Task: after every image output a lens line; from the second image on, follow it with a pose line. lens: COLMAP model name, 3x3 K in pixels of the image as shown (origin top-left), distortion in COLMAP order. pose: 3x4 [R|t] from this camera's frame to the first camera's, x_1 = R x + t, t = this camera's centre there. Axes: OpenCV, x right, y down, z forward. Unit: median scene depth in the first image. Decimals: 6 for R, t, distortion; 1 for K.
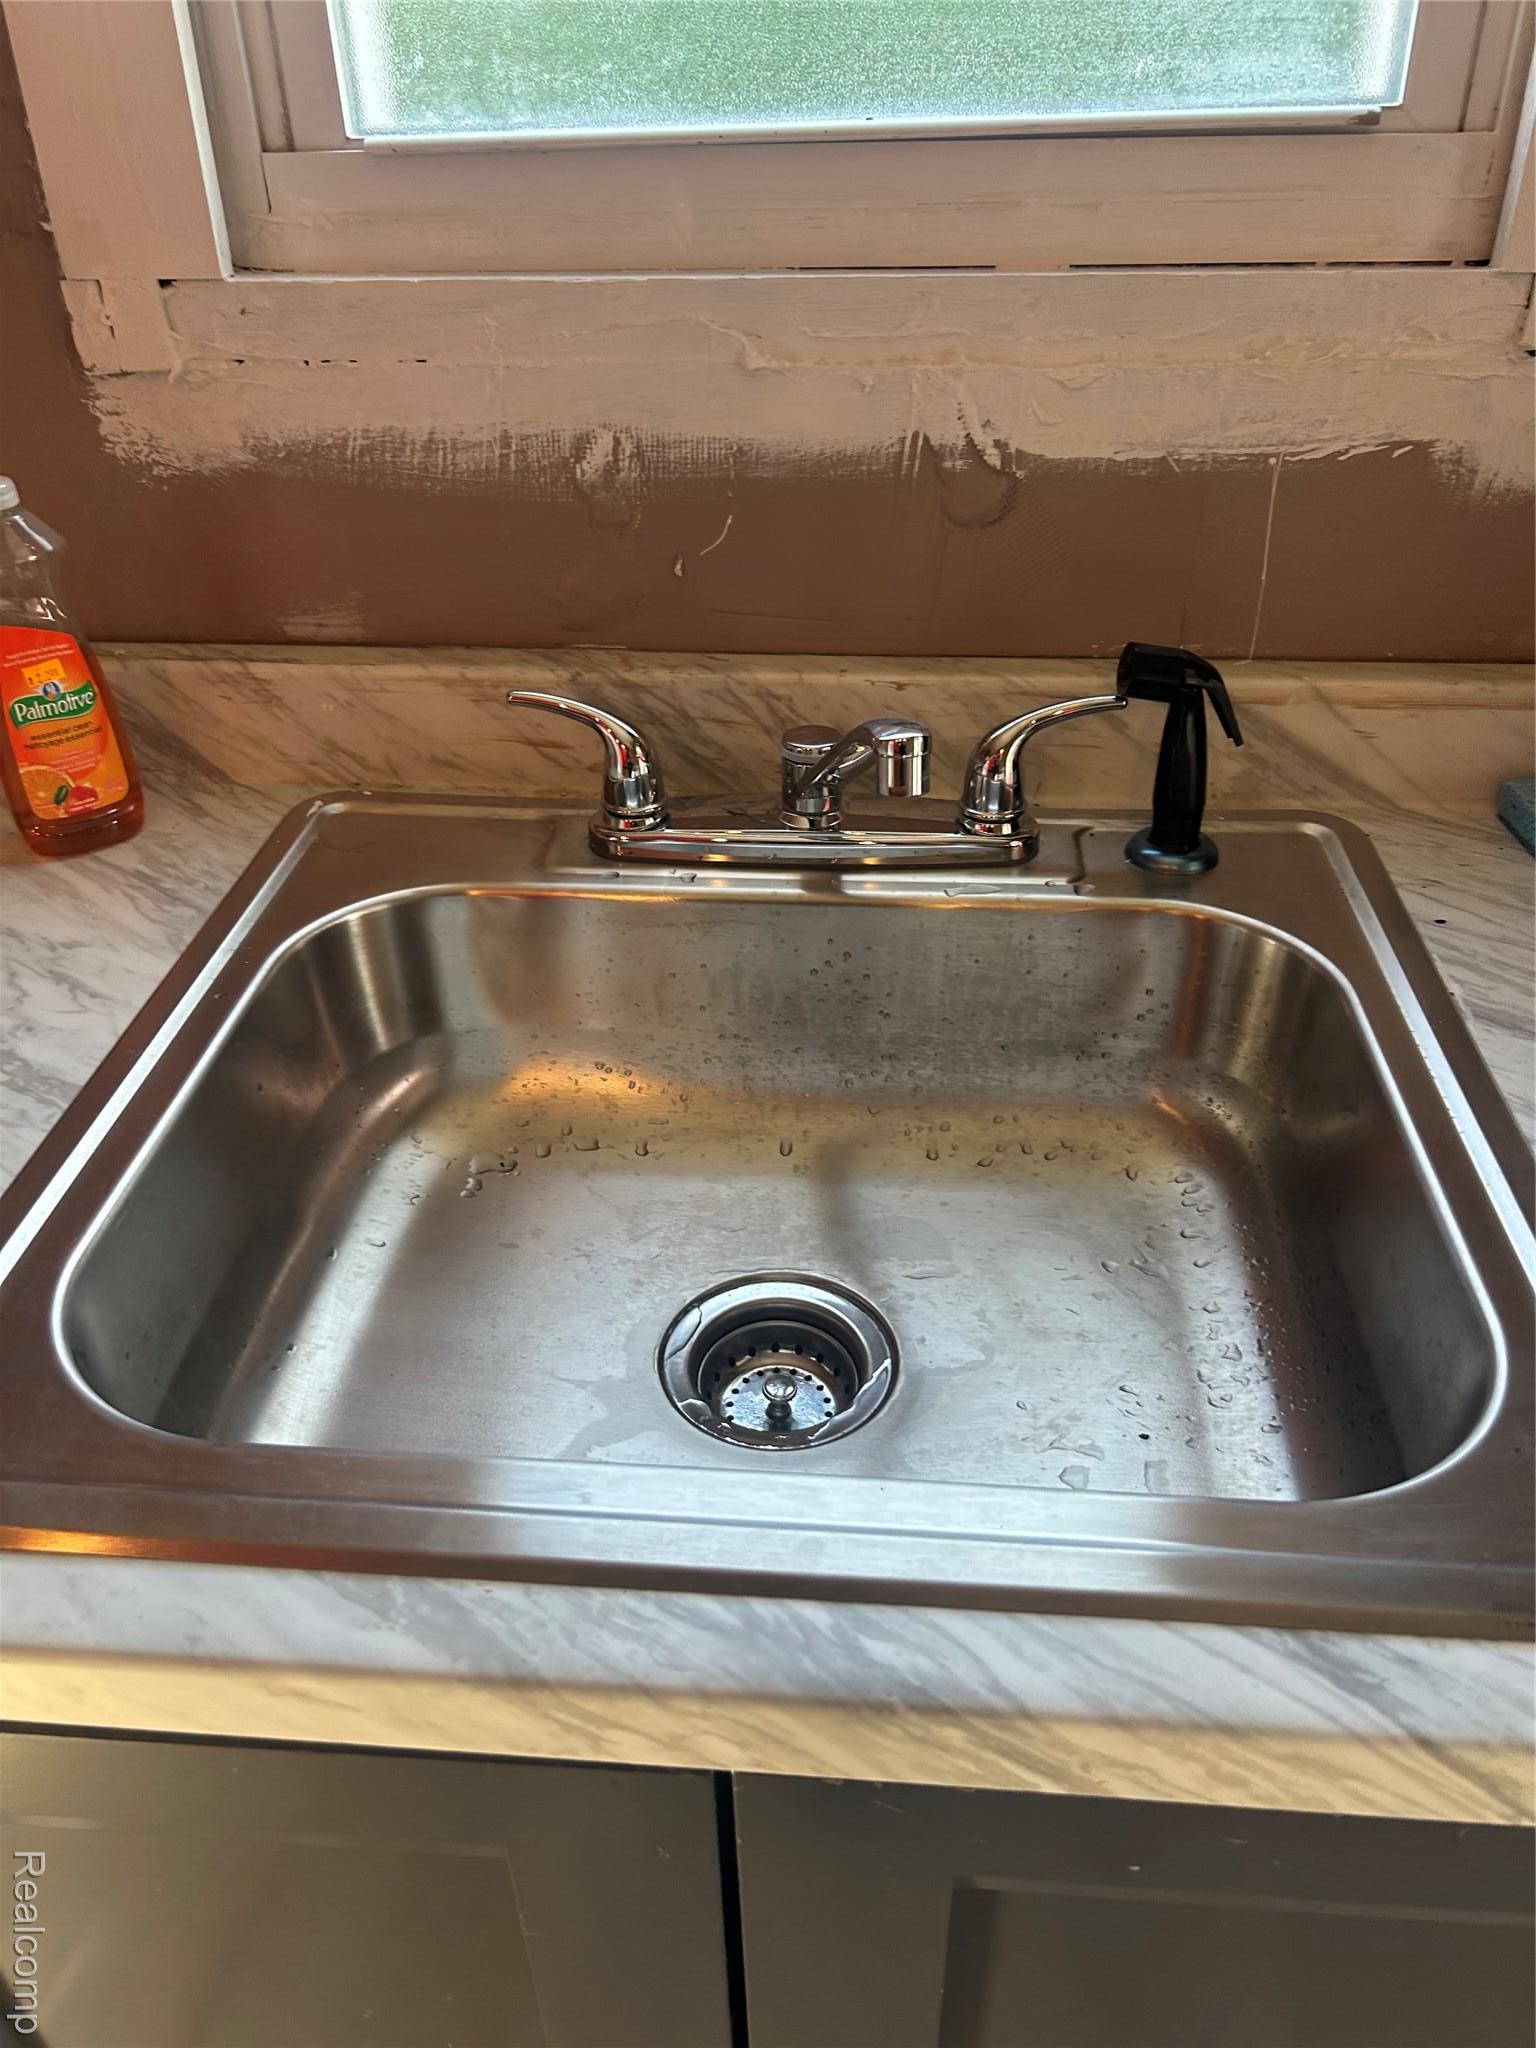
lens RADIAL K [[1580.2, 0, 760.2], [0, 1580.2, 1004.2], [0, 0, 1]] dist [0.023208, -0.004830]
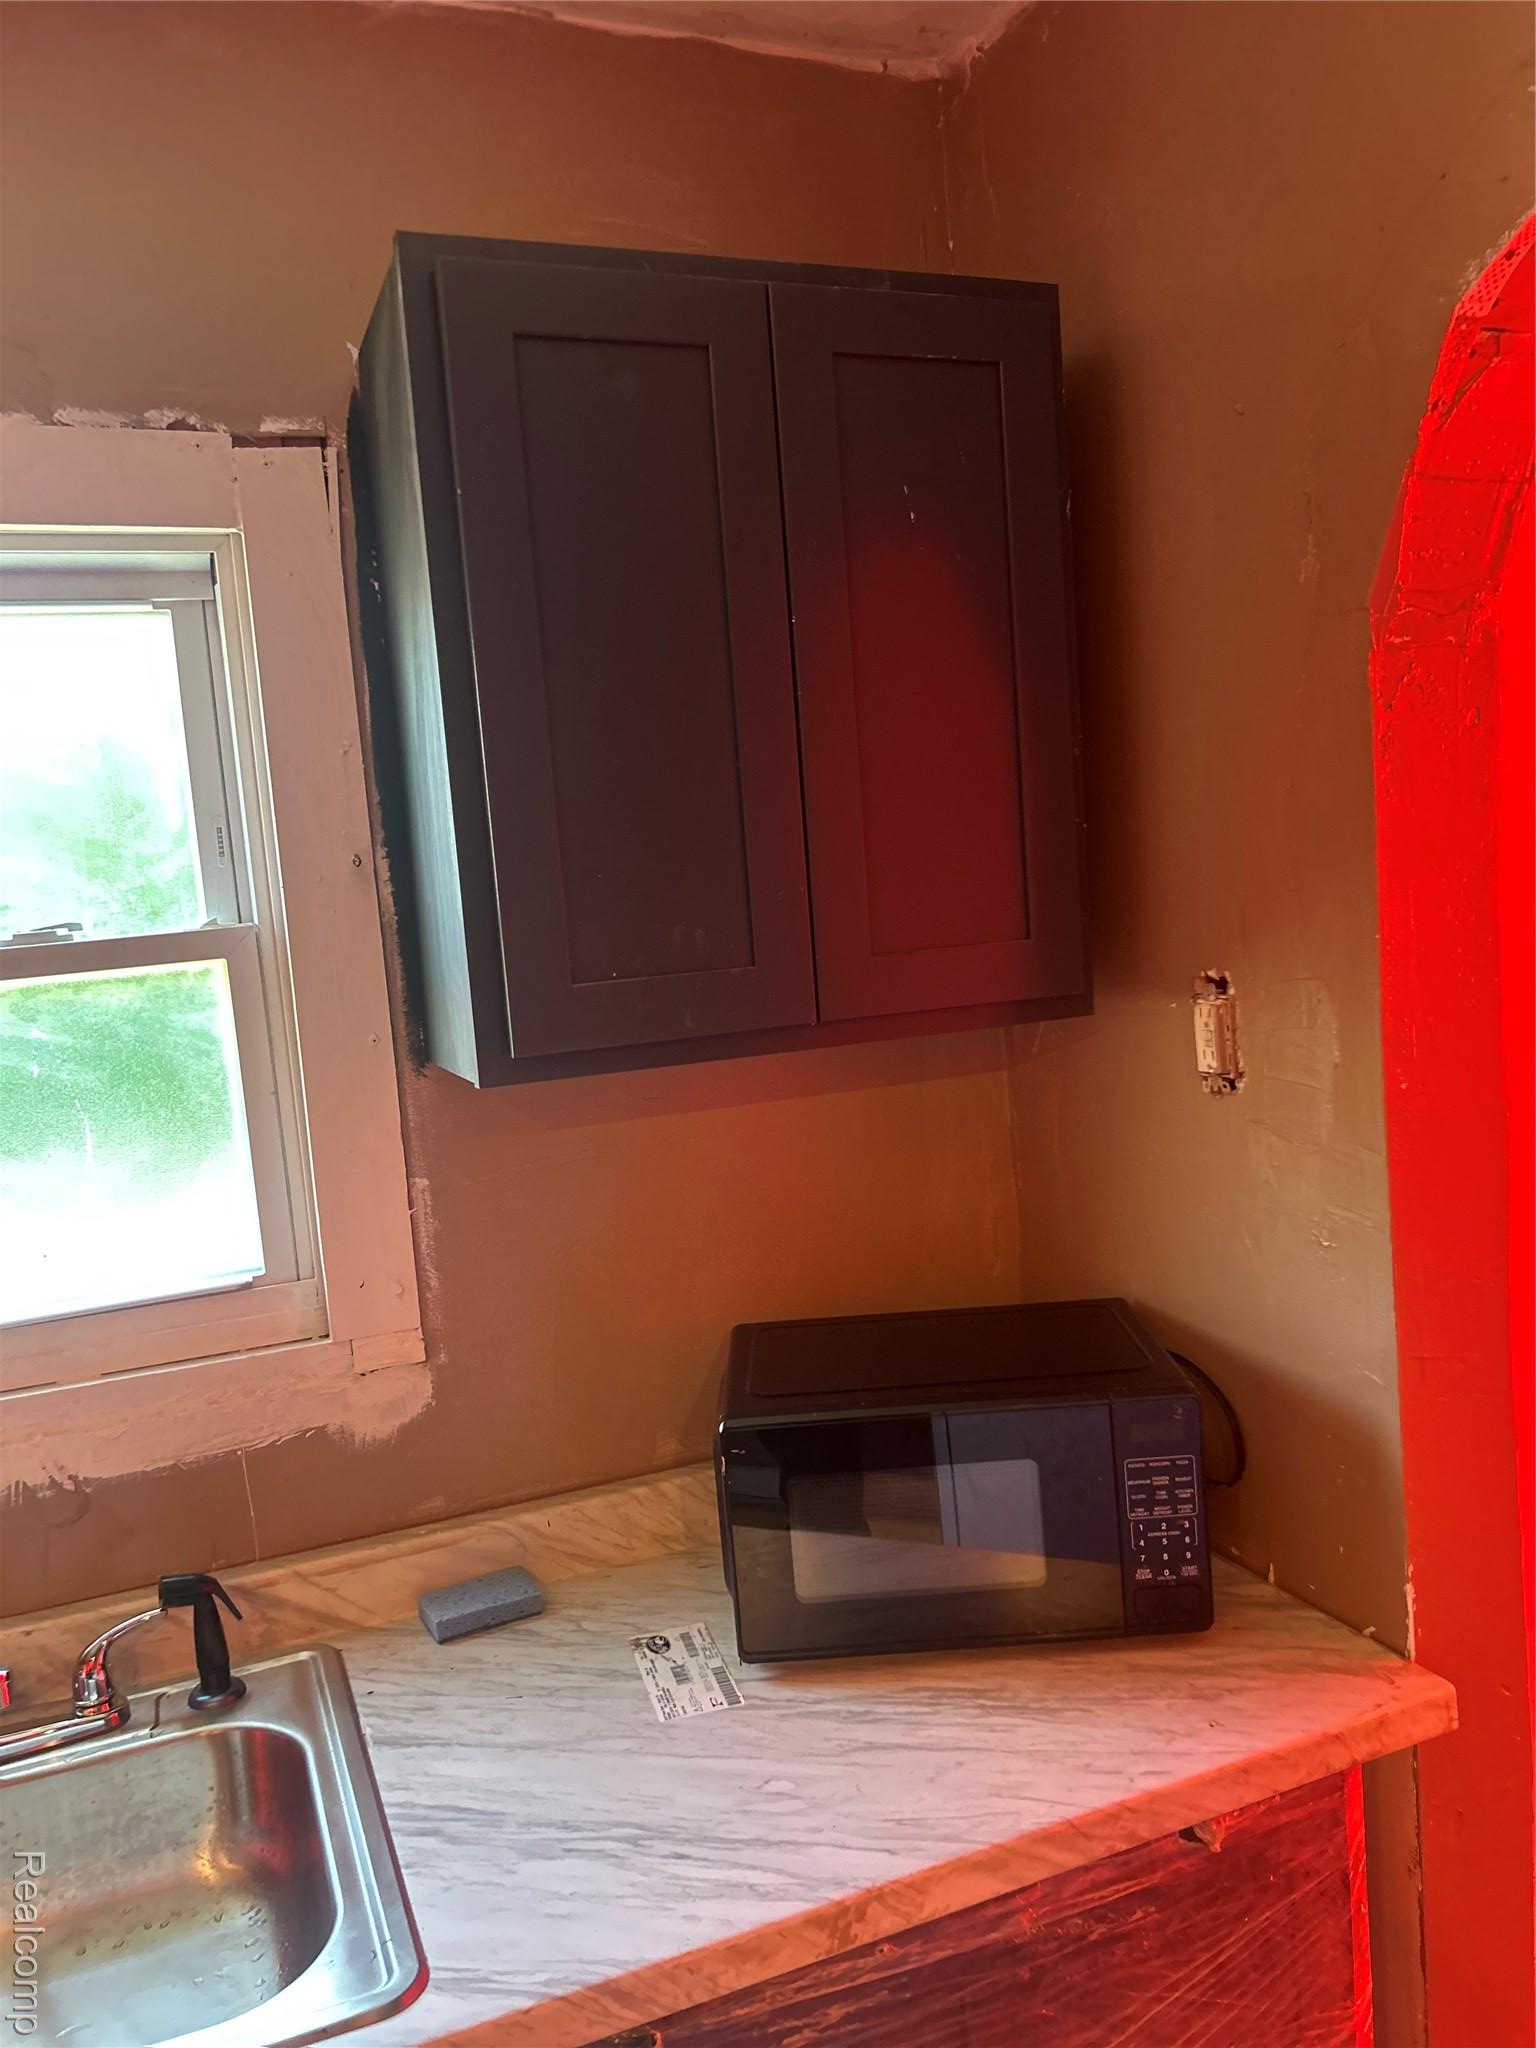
lens RADIAL K [[1550.4, 0, 768.0], [0, 1550.4, 1024.0], [0, 0, 1]] dist [0.045828, -0.047665]
pose [[0.892326, -0.089303, 0.442470, 0.114984], [0.291594, 0.862301, -0.414017, 0.145928], [-0.344569, 0.498459, 0.795494, -0.849140]]
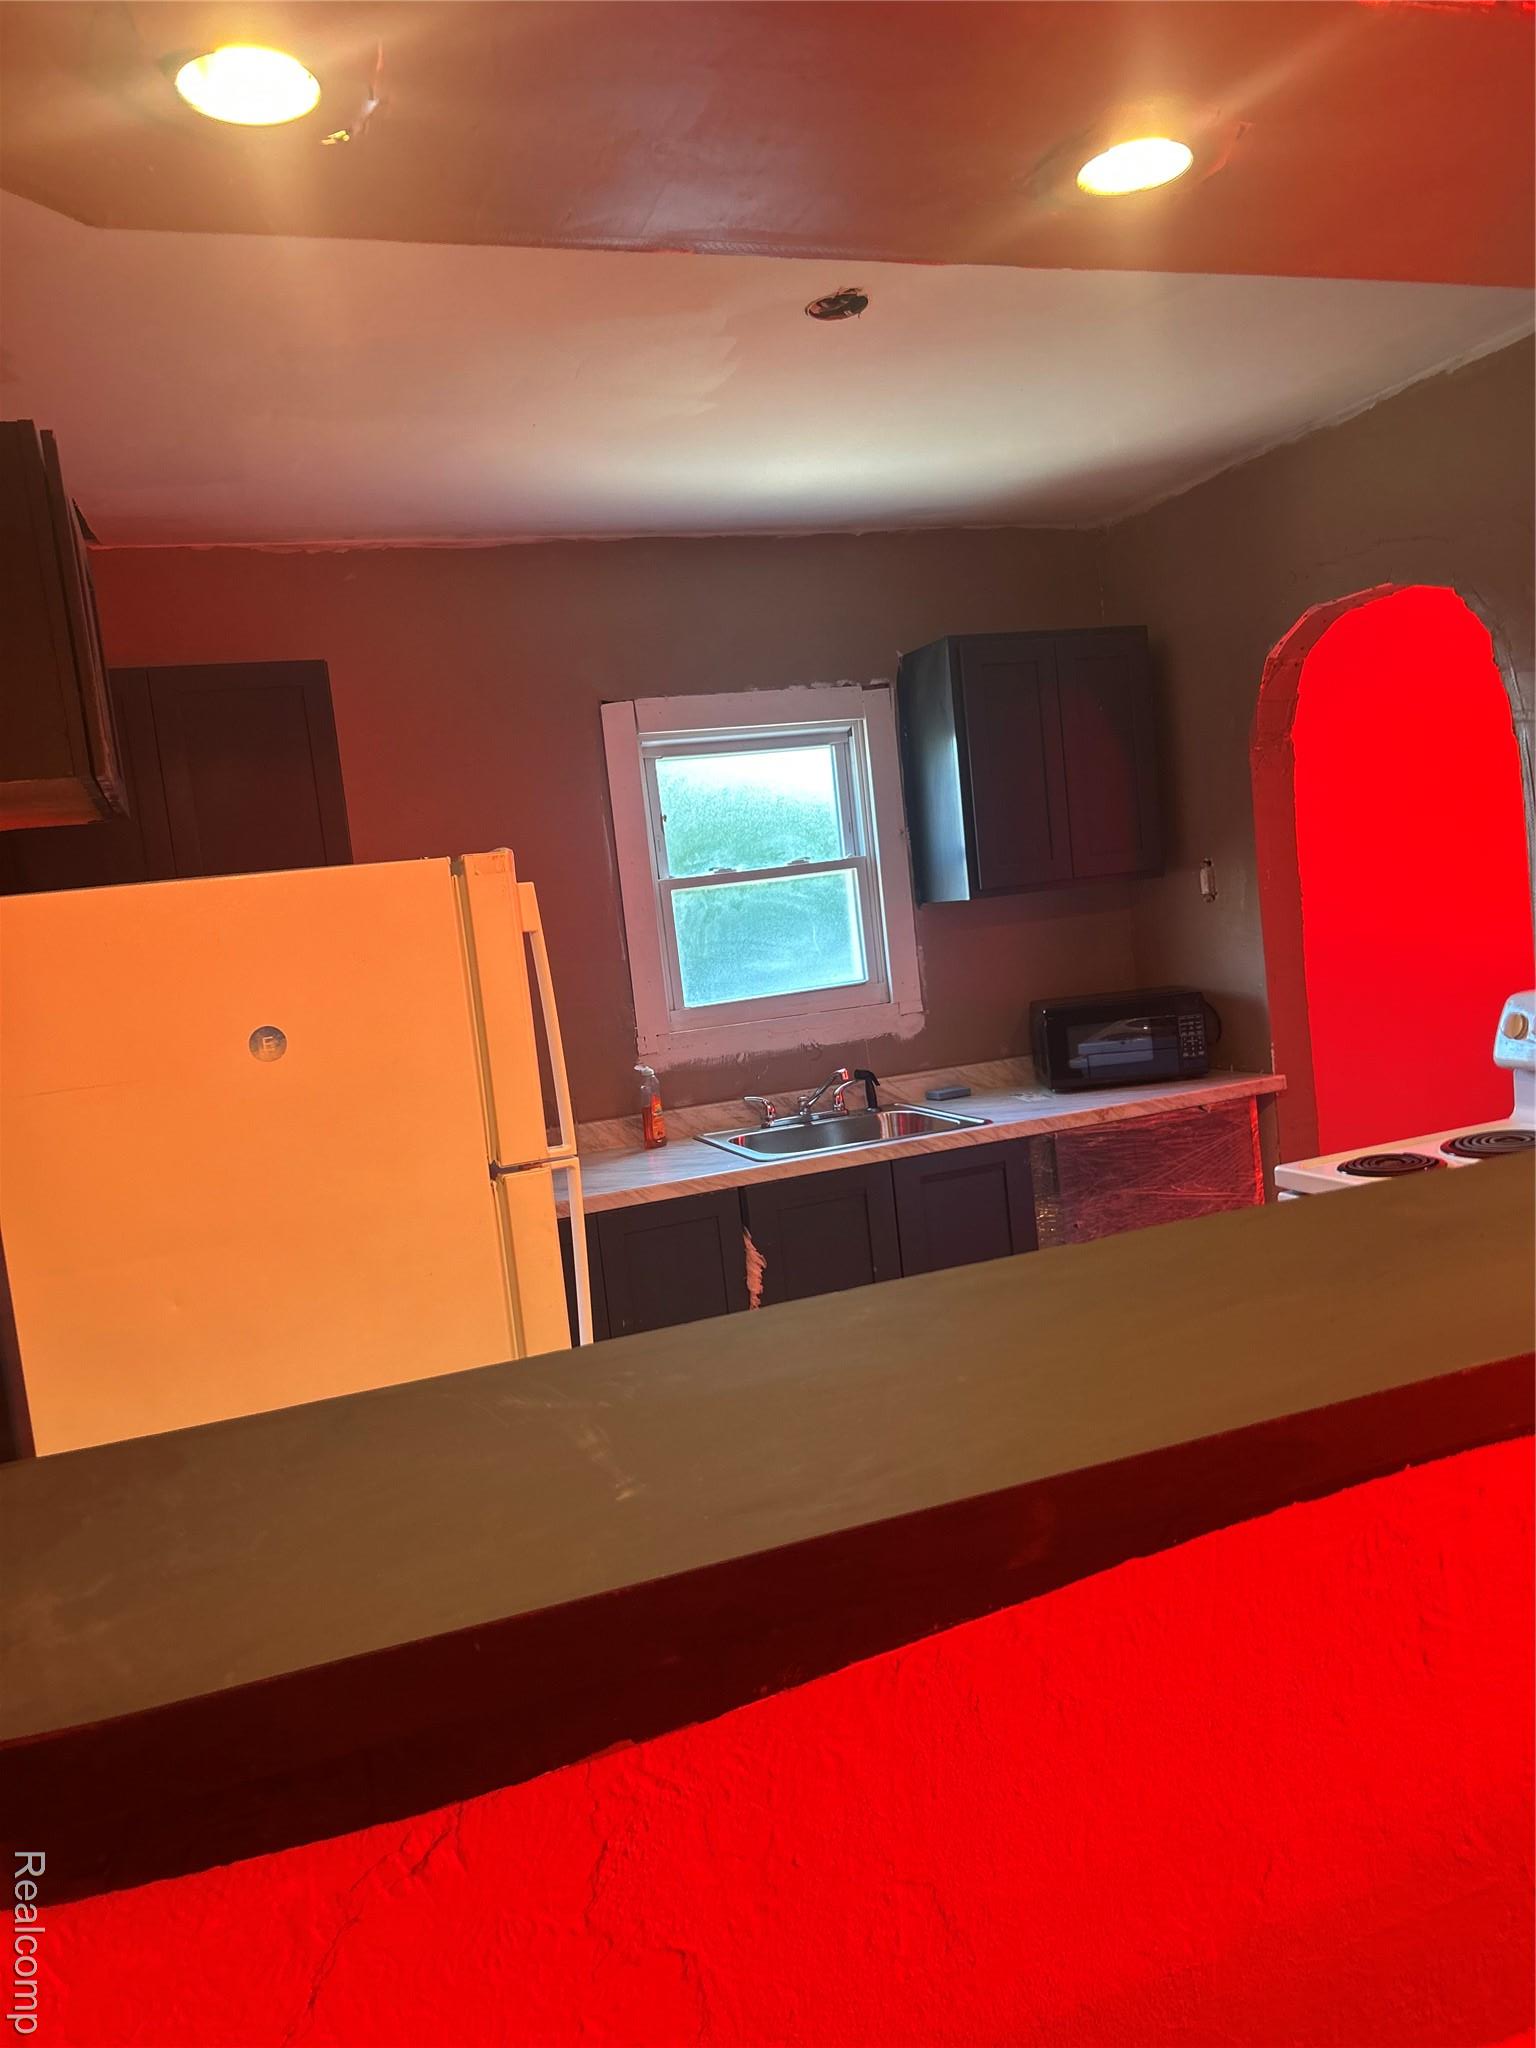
lens RADIAL K [[1547.3, 0, 778.0], [0, 1547.3, 1019.5], [0, 0, 1]] dist [0.138980, -0.187510]
pose [[0.899987, -0.113068, 0.420997, -2.014896], [0.303578, 0.855649, -0.419172, 1.602217], [-0.312831, 0.505055, 0.804398, -2.953736]]
